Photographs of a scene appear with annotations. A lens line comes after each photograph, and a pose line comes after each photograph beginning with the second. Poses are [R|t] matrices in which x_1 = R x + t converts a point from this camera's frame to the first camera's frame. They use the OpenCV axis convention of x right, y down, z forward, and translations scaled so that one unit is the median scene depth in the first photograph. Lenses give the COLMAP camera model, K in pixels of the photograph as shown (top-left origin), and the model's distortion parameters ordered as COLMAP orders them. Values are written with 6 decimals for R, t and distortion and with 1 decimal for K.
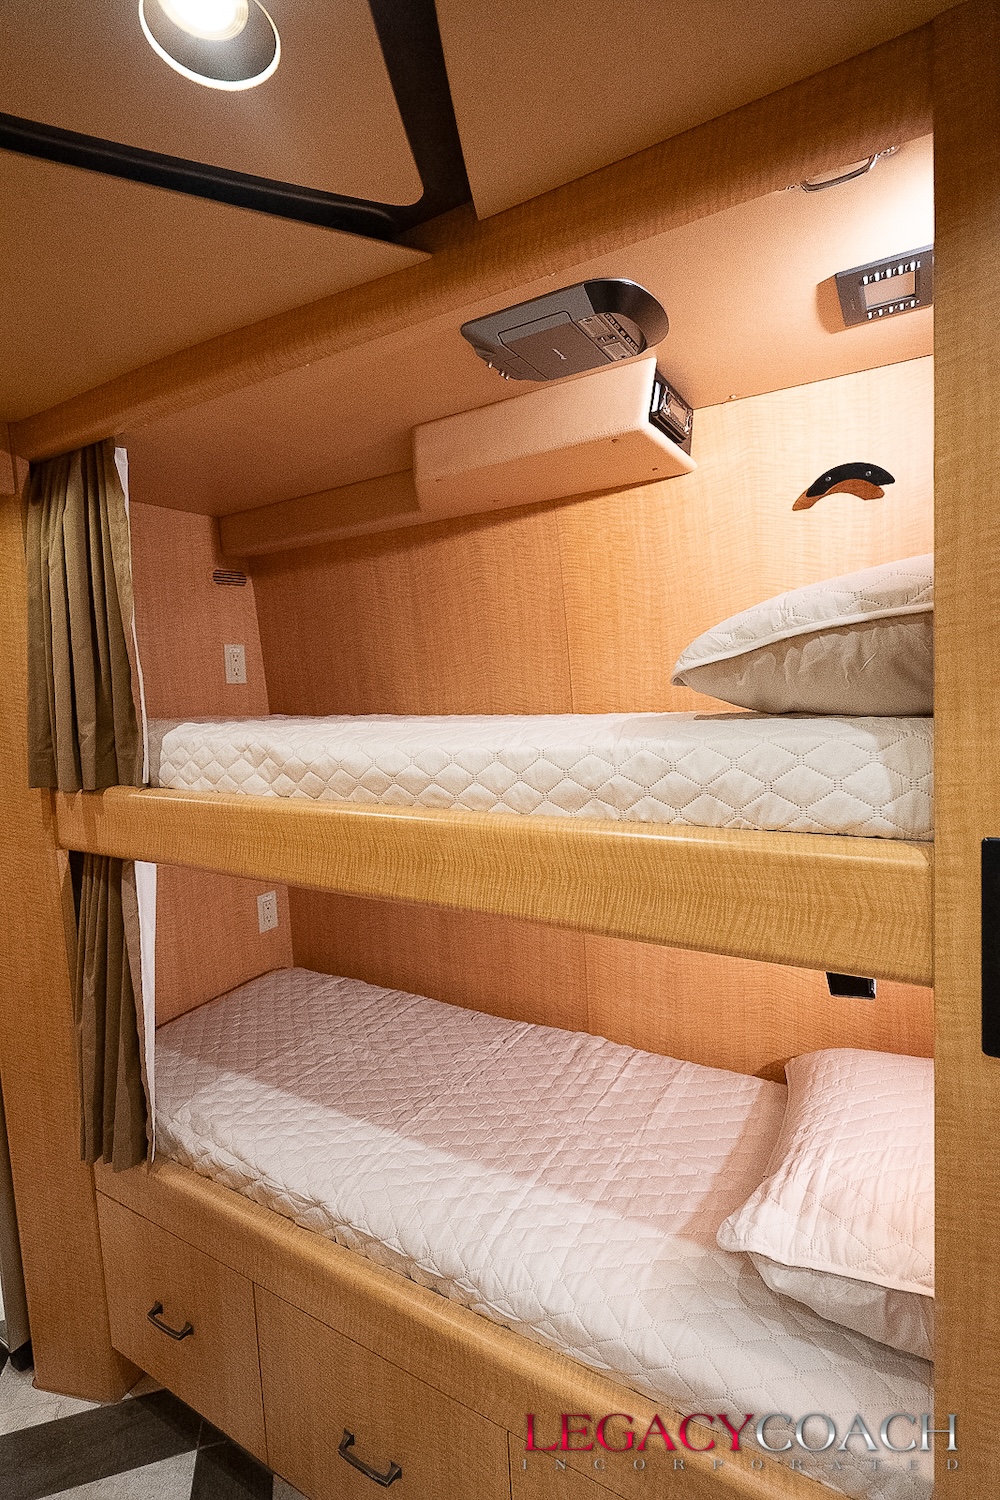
lens RADIAL K [[701.7, 0, 504.7], [0, 701.7, 722.6], [0, 0, 1]] dist [-0.000271, 0.000293]
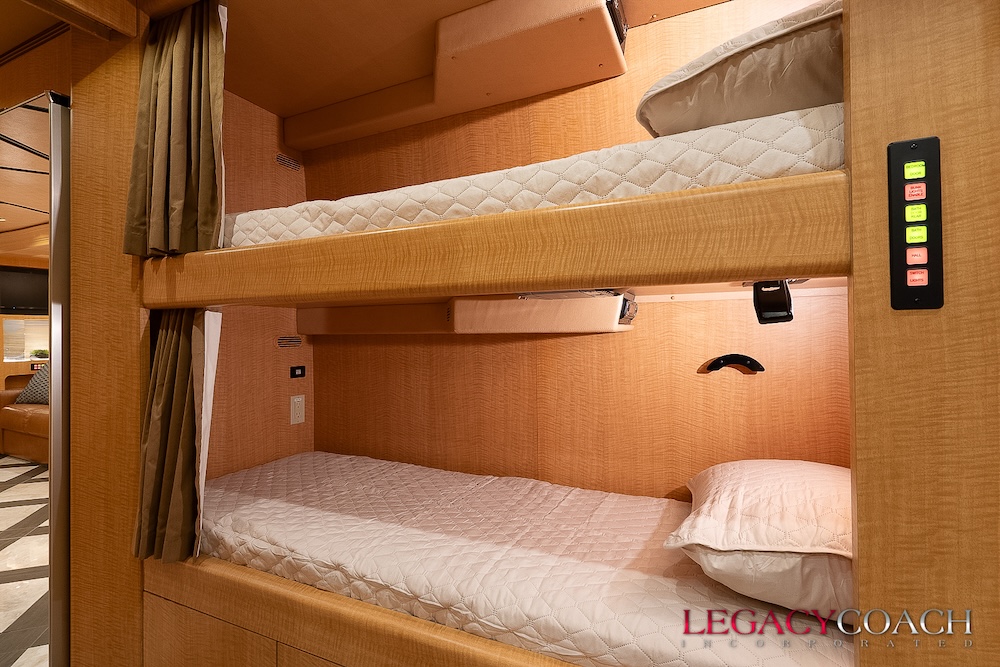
lens RADIAL K [[467.2, 0, 501.3], [0, 467.2, 328.8], [0, 0, 1]] dist [0.003652, -0.000554]
pose [[0.994639, 0.042067, 0.094462, -0.067304], [-0.032925, 0.994805, -0.096326, 0.309115], [-0.098024, 0.092700, 0.990857, 0.099581]]
